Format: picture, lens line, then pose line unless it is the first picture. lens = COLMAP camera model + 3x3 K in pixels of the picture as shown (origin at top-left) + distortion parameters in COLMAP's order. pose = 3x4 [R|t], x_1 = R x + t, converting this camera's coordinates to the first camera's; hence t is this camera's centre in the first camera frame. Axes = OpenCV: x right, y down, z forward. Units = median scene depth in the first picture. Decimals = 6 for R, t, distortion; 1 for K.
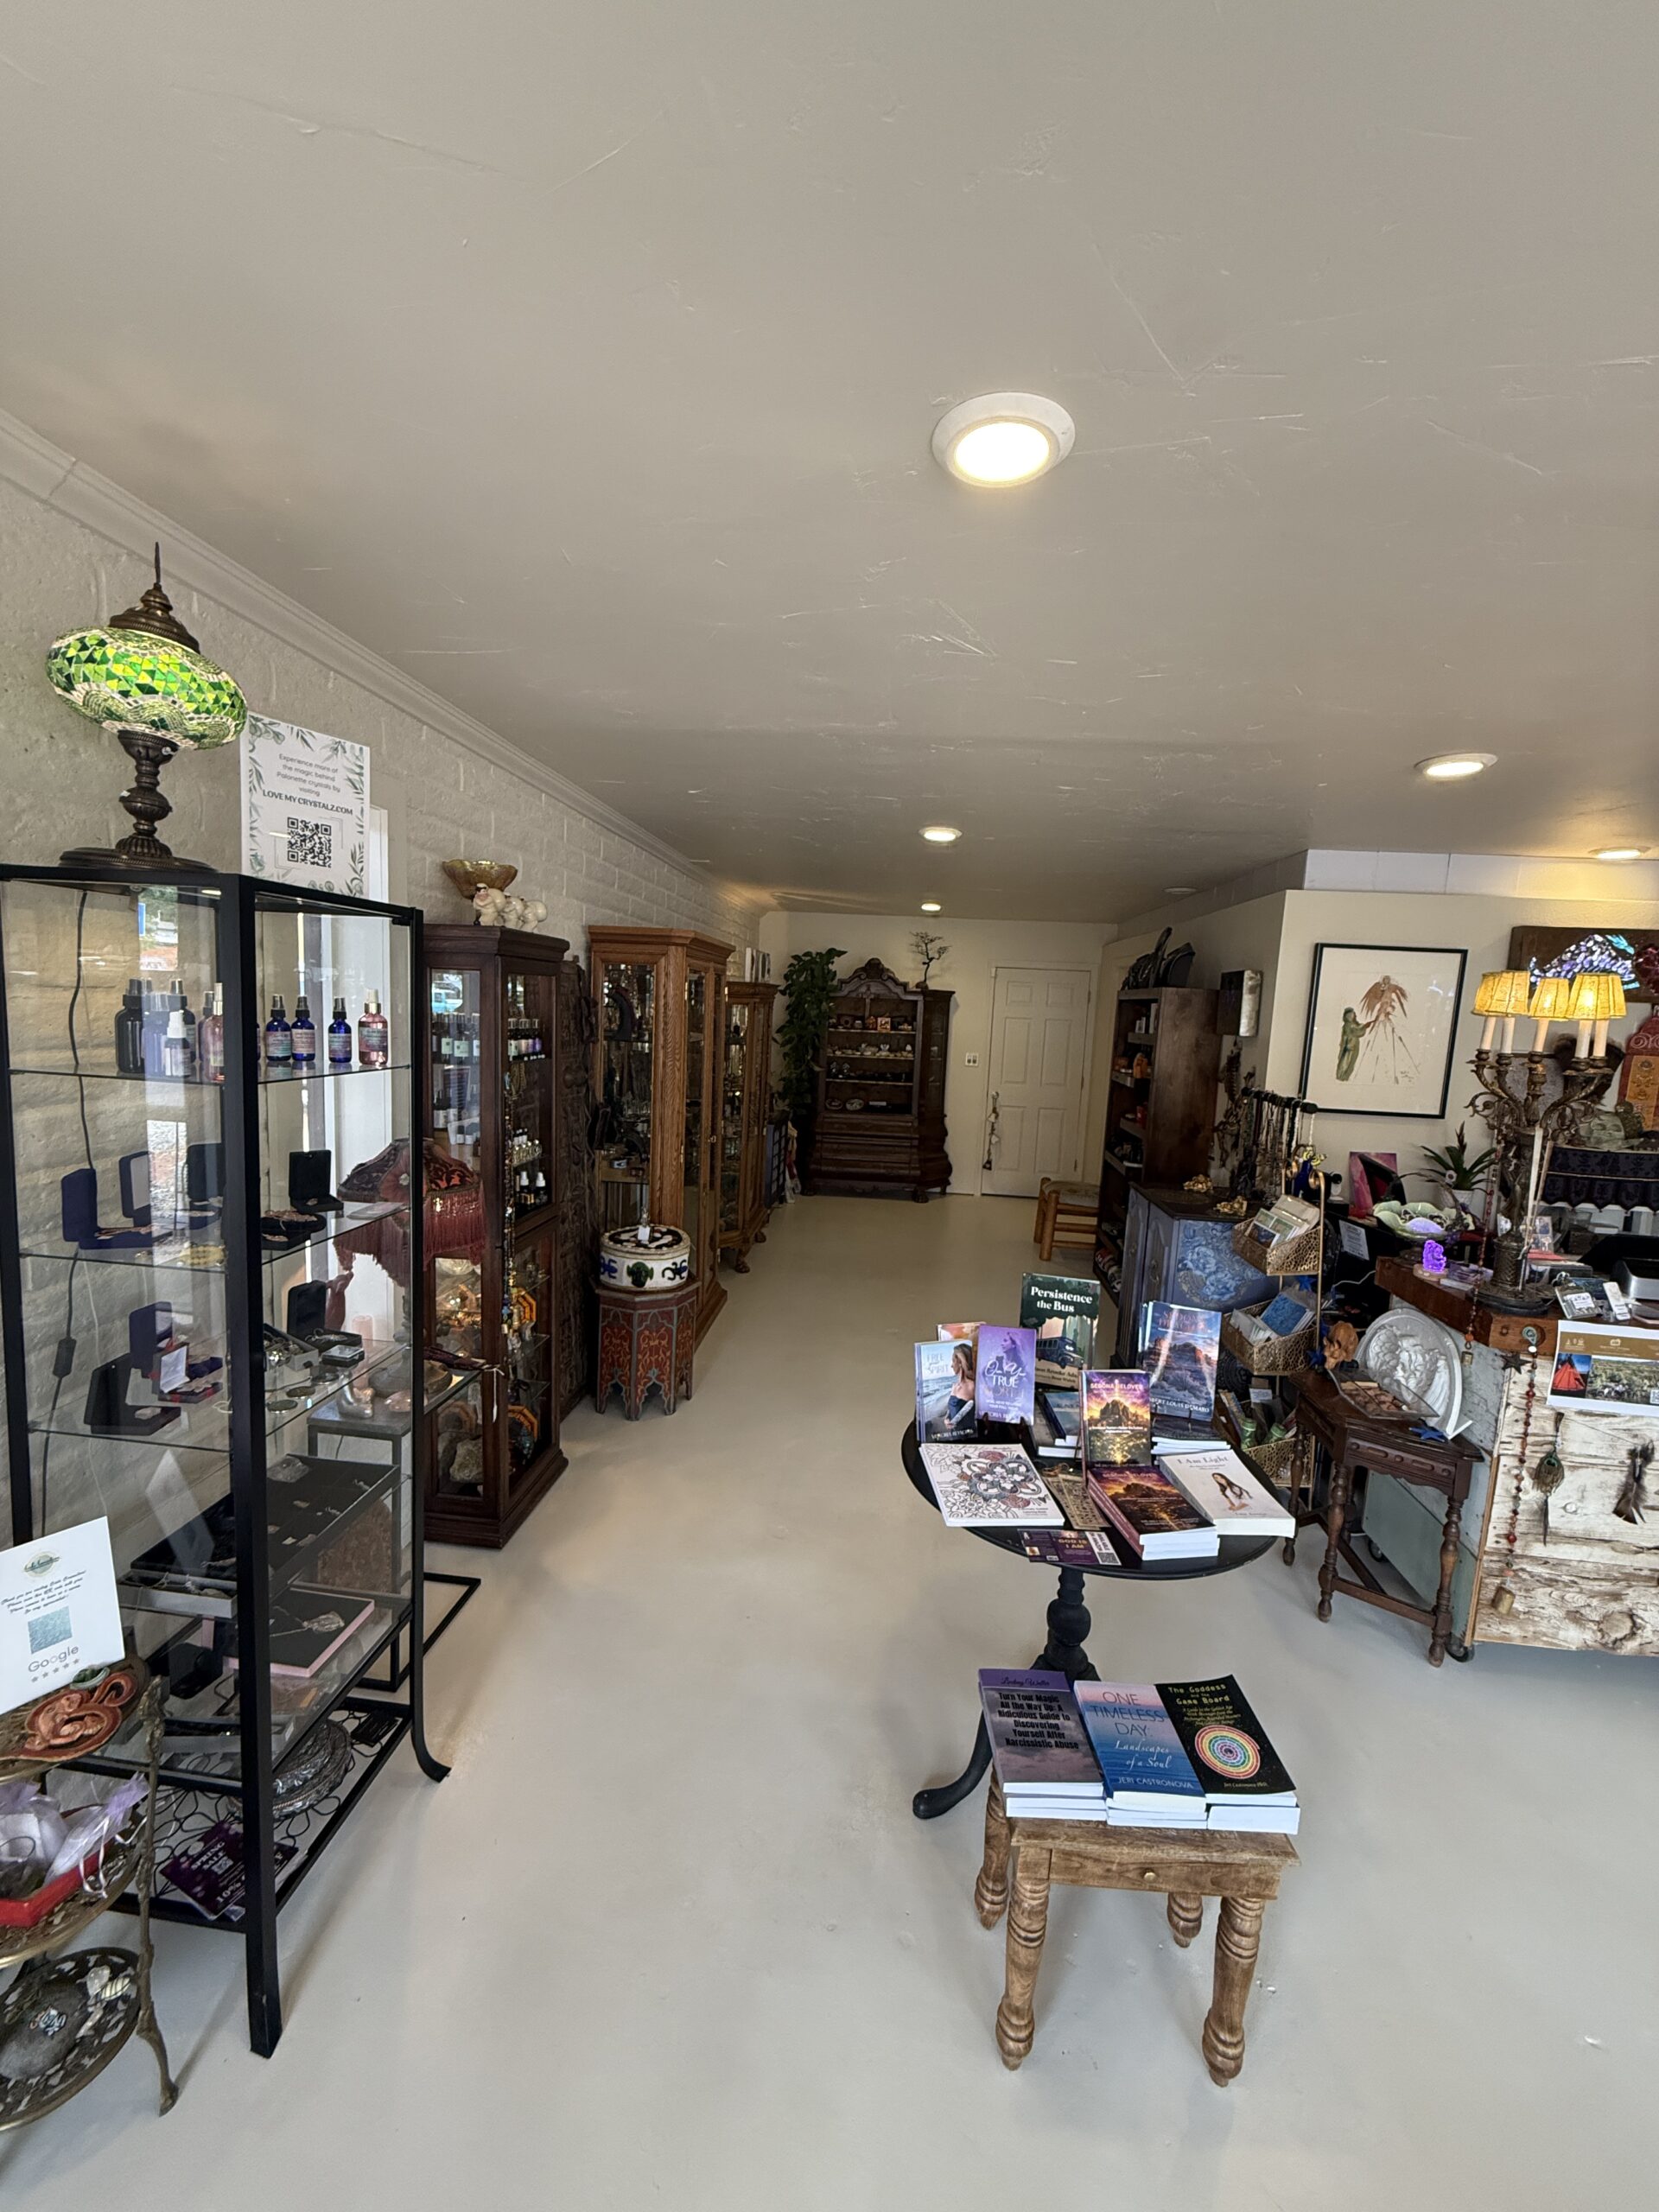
lens RADIAL K [[877.2, 0, 830.0], [0, 877.2, 1100.9], [0, 0, 1]] dist [0.000464, 0.000060]
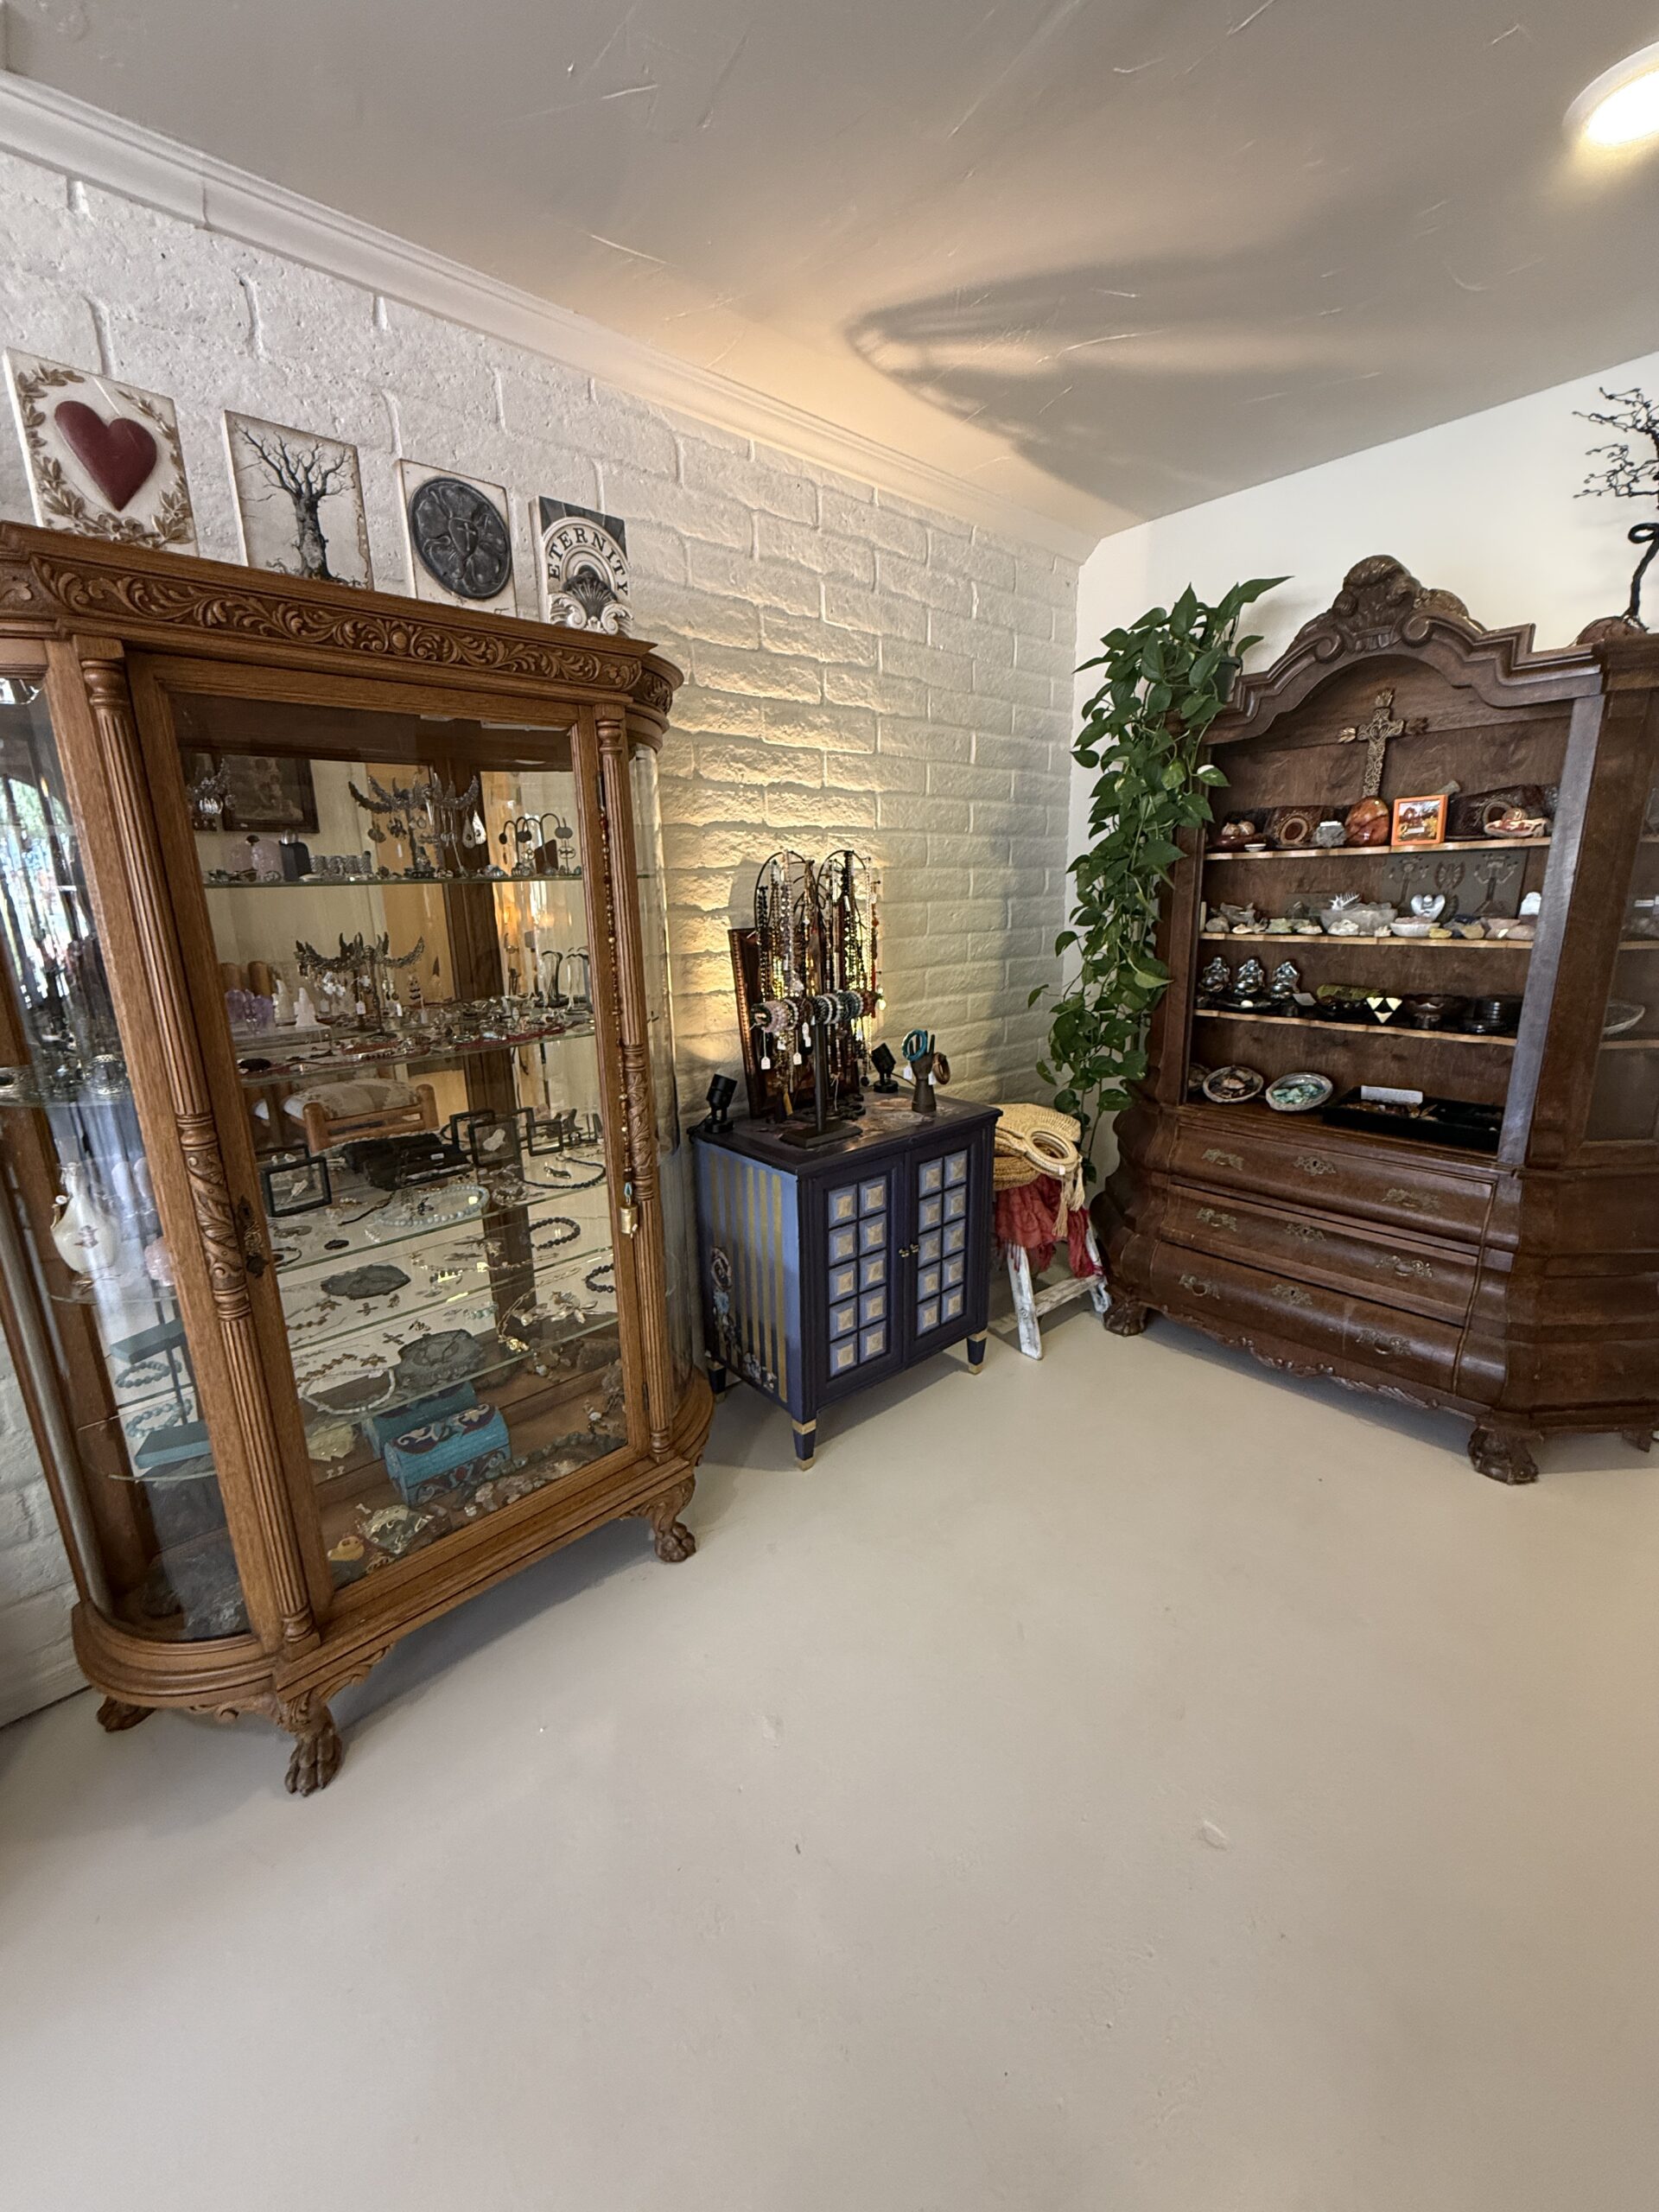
lens RADIAL K [[877.2, 0, 830.0], [0, 877.2, 1100.9], [0, 0, 1]] dist [0.000464, 0.000060]
pose [[0.732941, 0.106564, -0.671894, 0.399077], [-0.023218, 0.990998, 0.131847, -0.104924], [0.679896, -0.081036, 0.728817, 2.185191]]
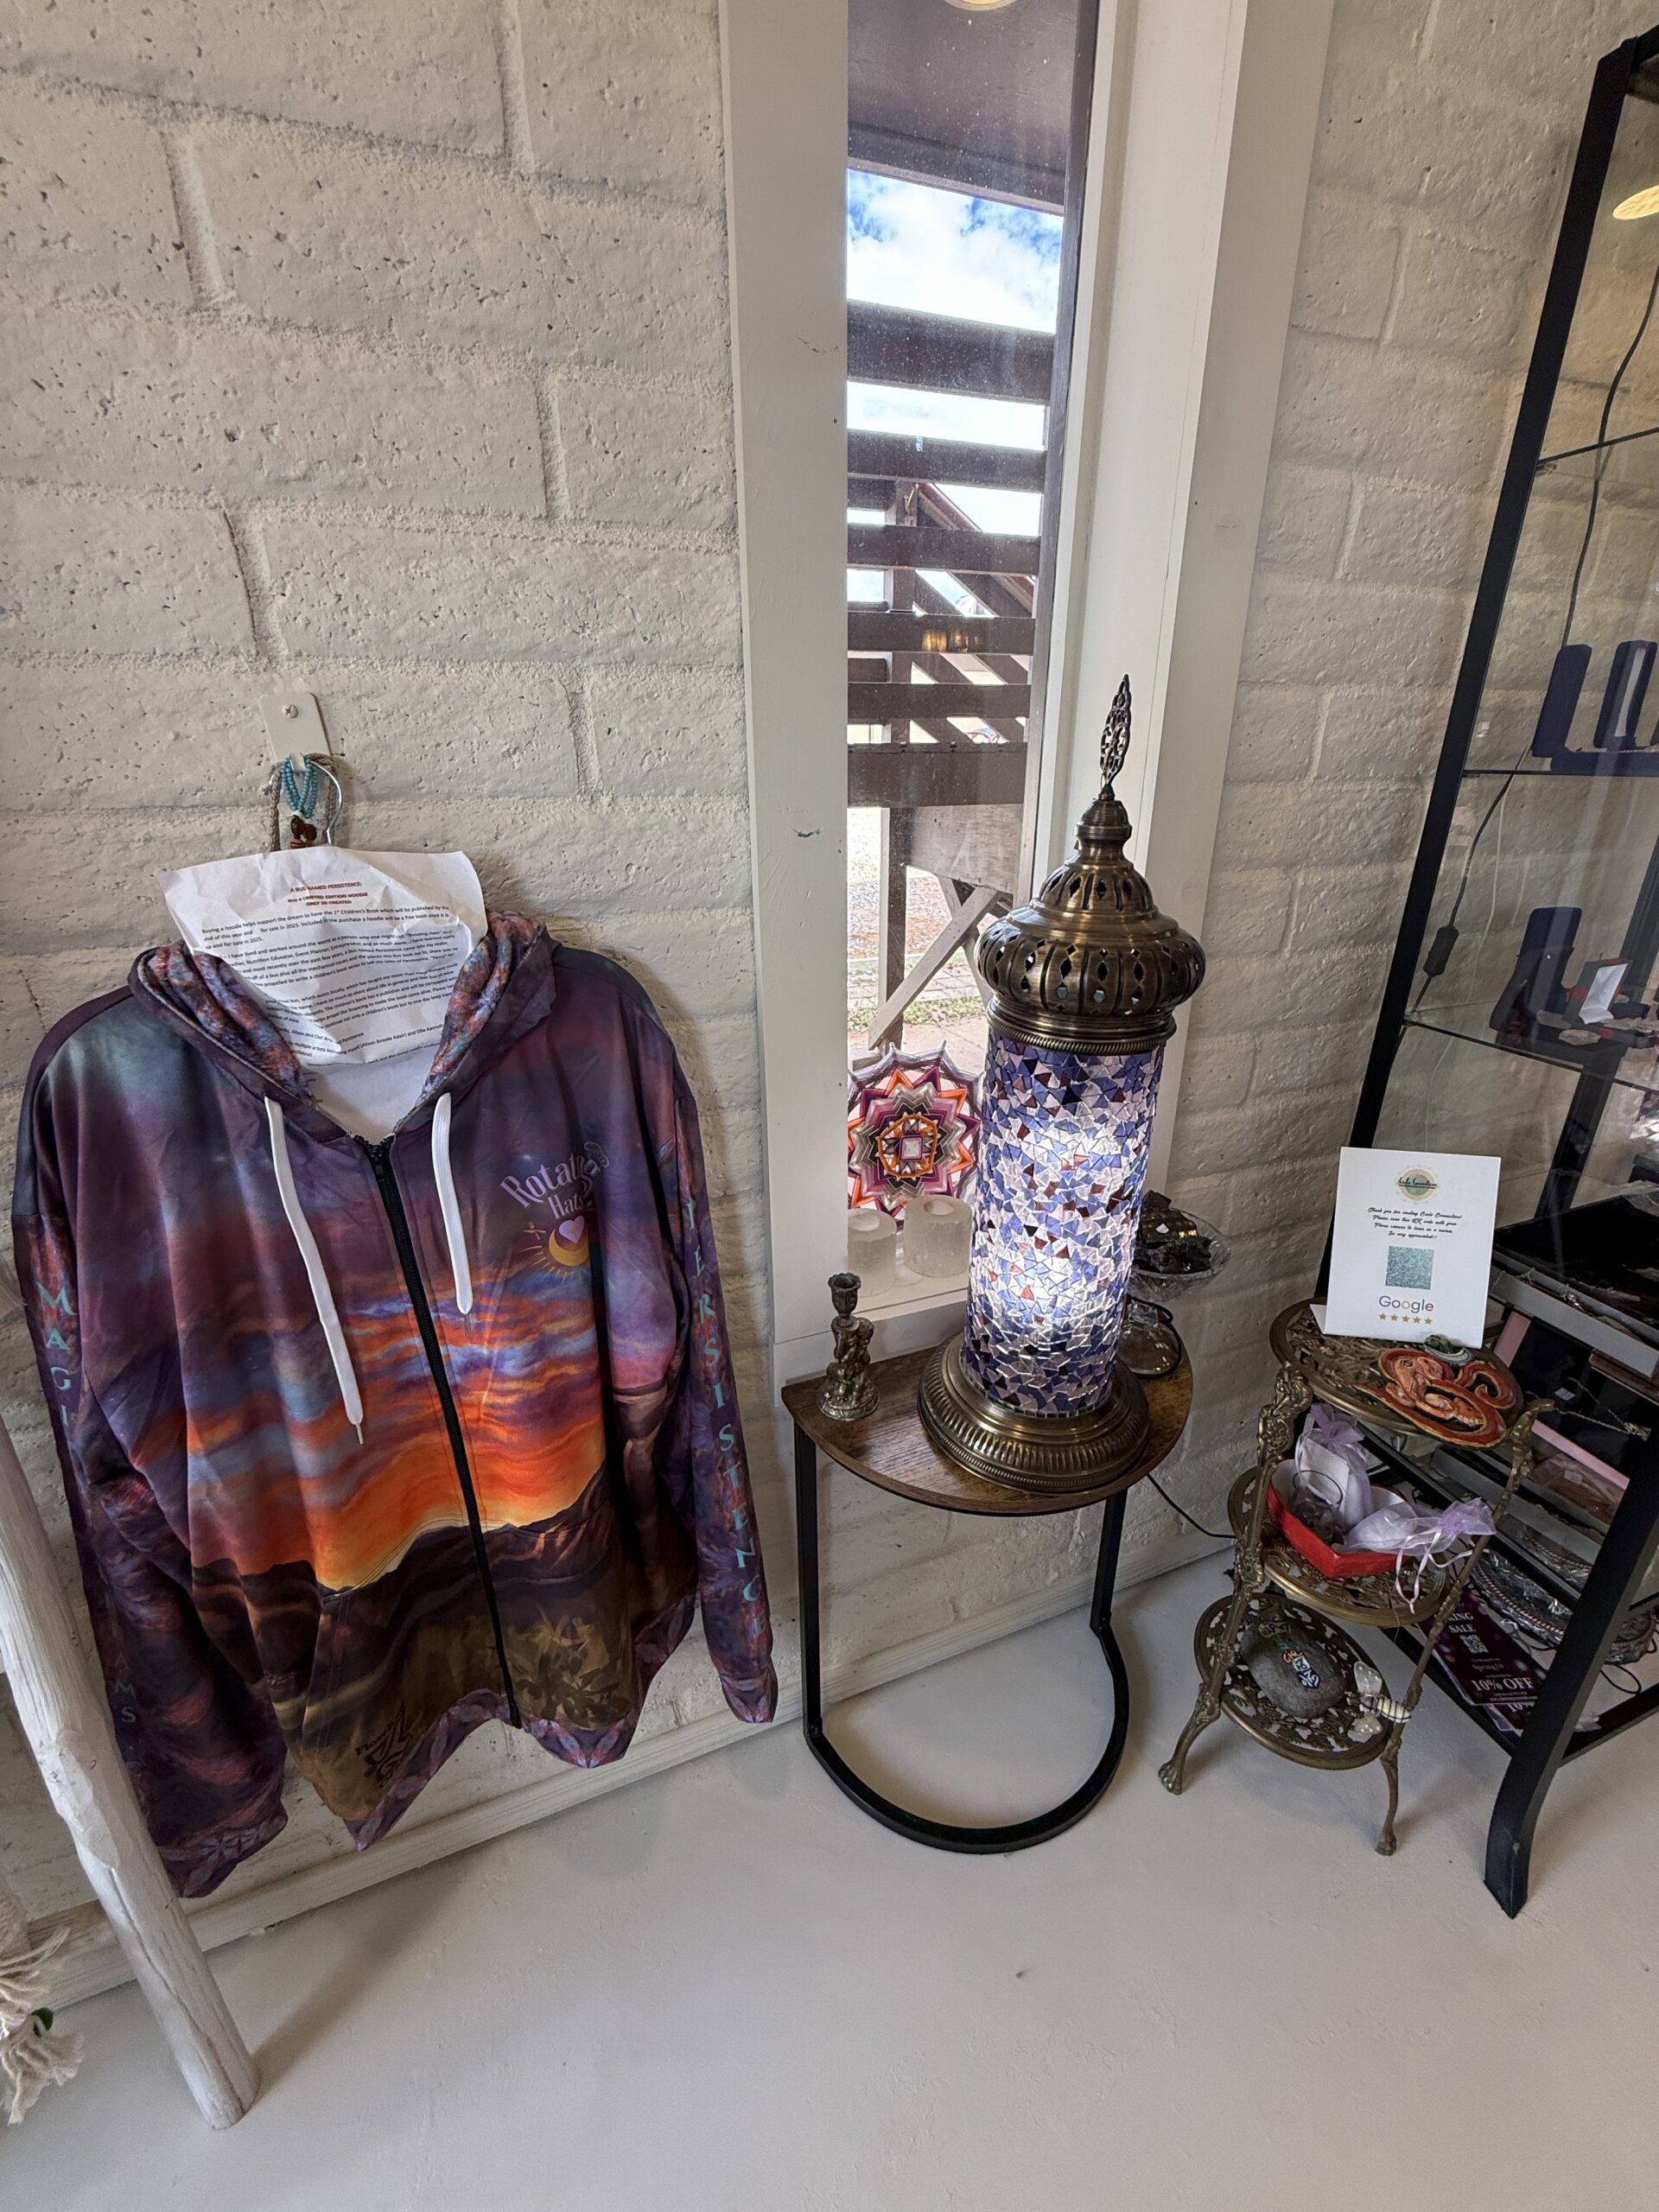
lens RADIAL K [[884.3, 0, 843.1], [0, 884.3, 1104.4], [0, 0, 1]] dist [0.002143, -0.000624]
pose [[0.459774, 0.283010, -0.841732, -0.268462], [-0.074003, 0.956772, 0.281267, 0.151415], [0.884947, -0.067028, 0.460842, 0.114996]]
